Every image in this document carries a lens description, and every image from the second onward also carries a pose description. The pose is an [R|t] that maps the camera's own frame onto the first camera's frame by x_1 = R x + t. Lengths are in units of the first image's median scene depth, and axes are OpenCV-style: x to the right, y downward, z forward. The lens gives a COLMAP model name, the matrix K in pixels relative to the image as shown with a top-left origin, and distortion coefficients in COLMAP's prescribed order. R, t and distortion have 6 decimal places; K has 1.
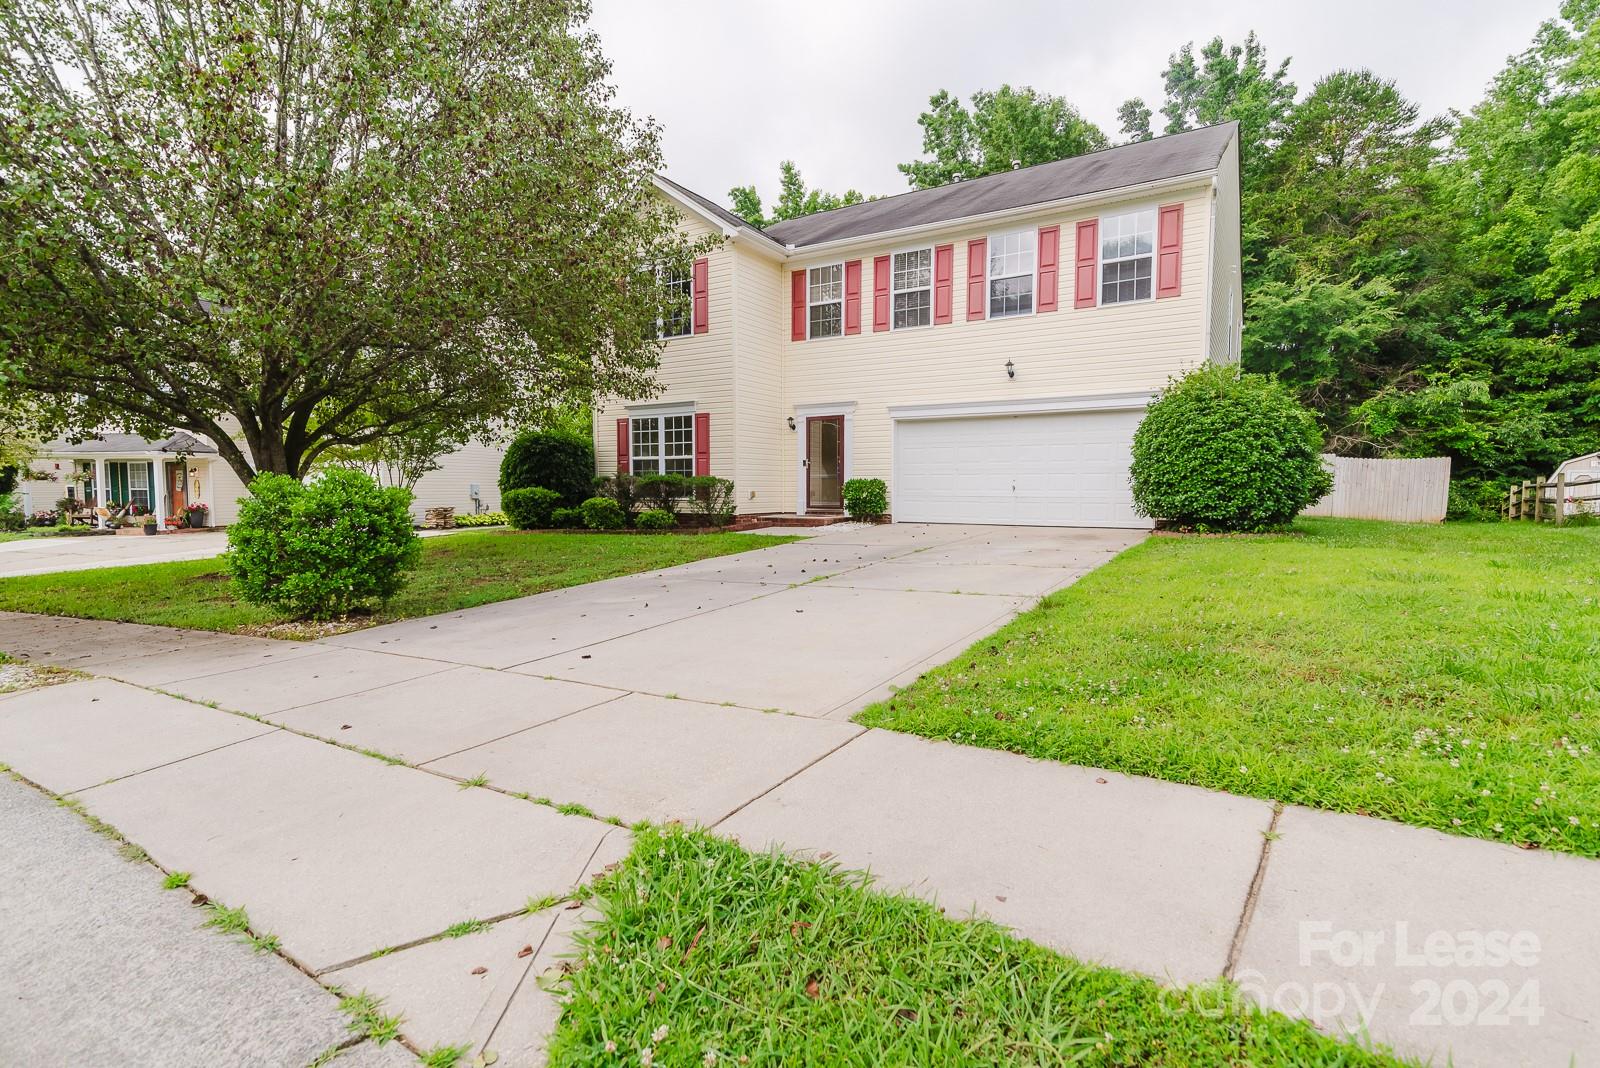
lens RADIAL K [[733.0, 0, 826.6], [0, 733.0, 523.7], [0, 0, 1]] dist [0.014701, -0.002712]
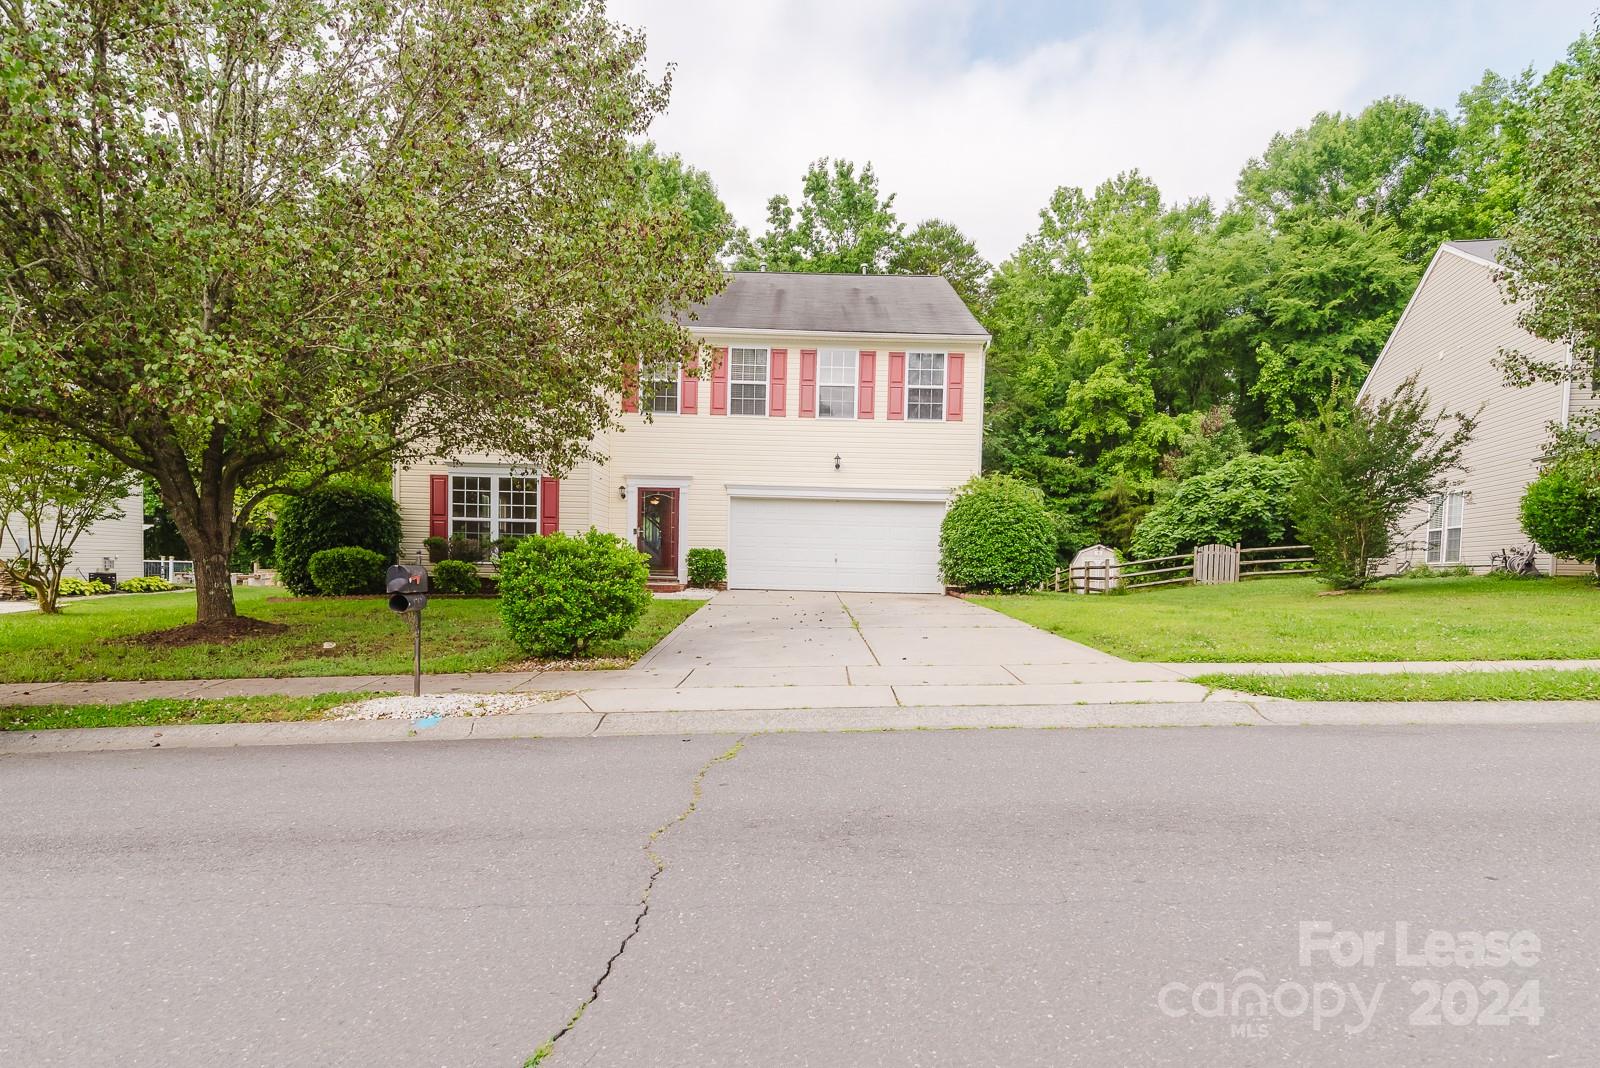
lens RADIAL K [[815.4, 0, 830.1], [0, 815.4, 589.8], [0, 0, 1]] dist [0.019495, 0.000477]
pose [[0.858908, 0.003965, 0.512114, -0.433991], [0.003430, 0.999903, -0.013494, 0.017438], [-0.512118, 0.013346, 0.858811, -0.139665]]
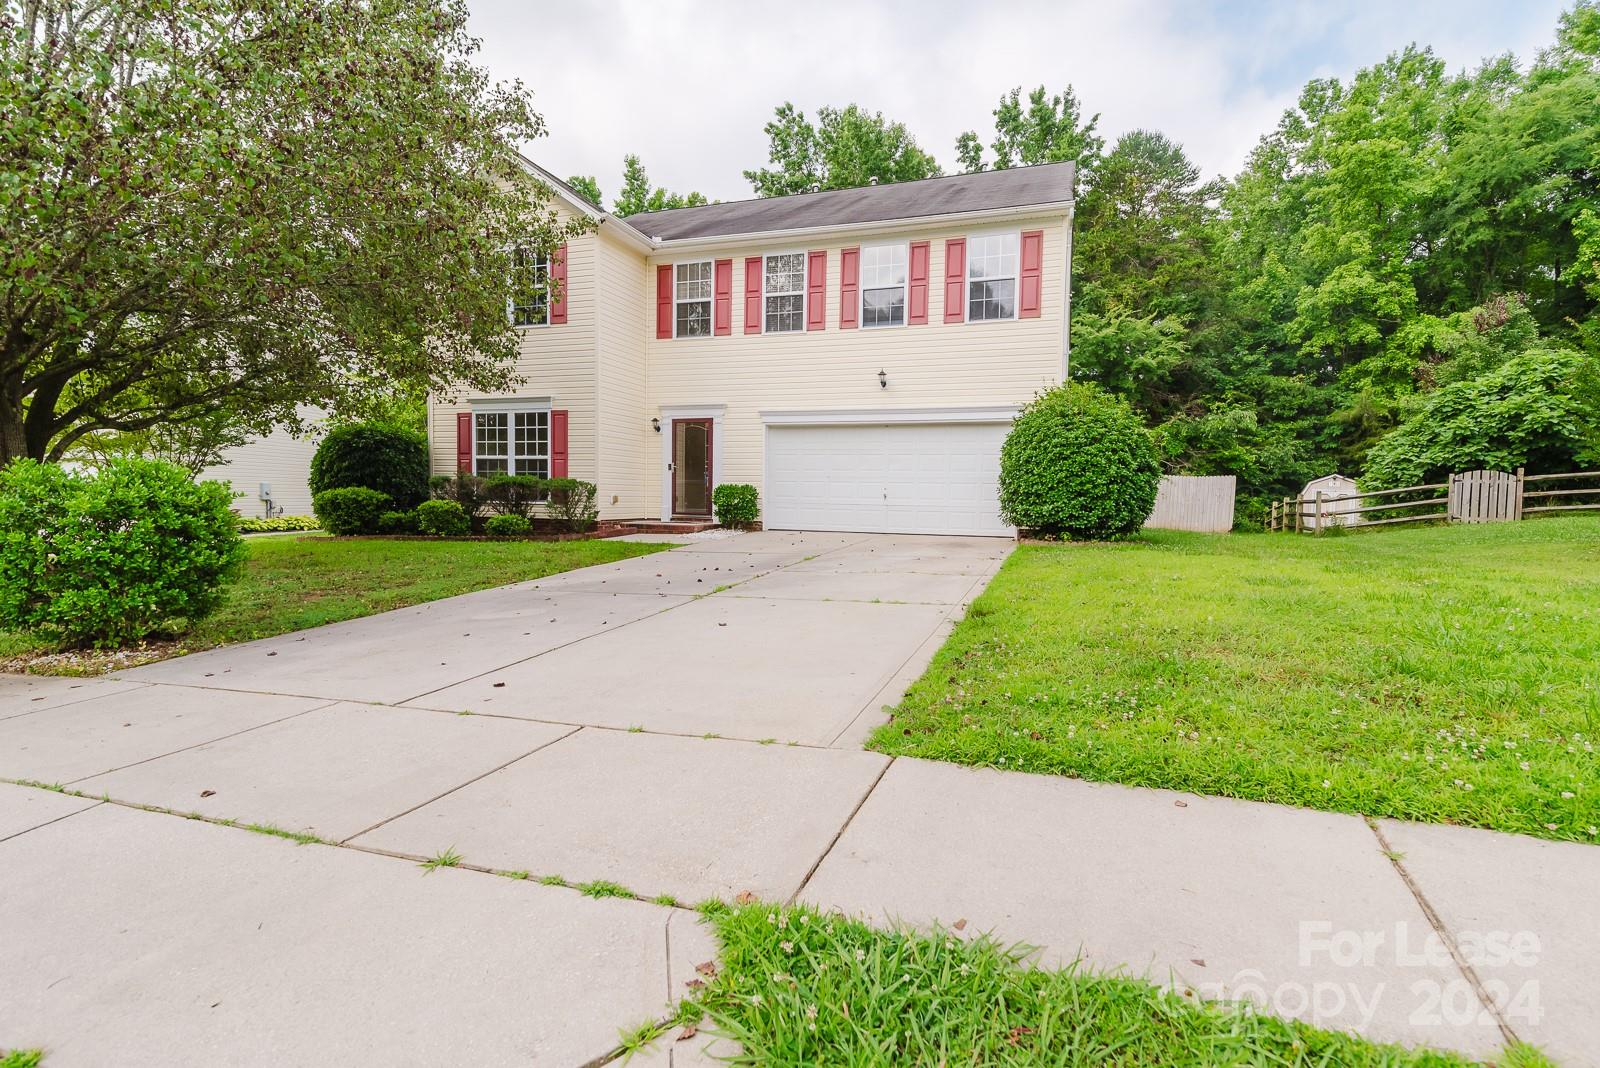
lens RADIAL K [[733.0, 0, 816.5], [0, 733.0, 527.5], [0, 0, 1]] dist [0.014701, -0.002712]
pose [[0.978399, 0.006265, 0.206629, -0.045550], [-0.005215, 0.999971, -0.005623, 0.000715], [-0.206658, 0.004424, 0.978403, 0.028675]]
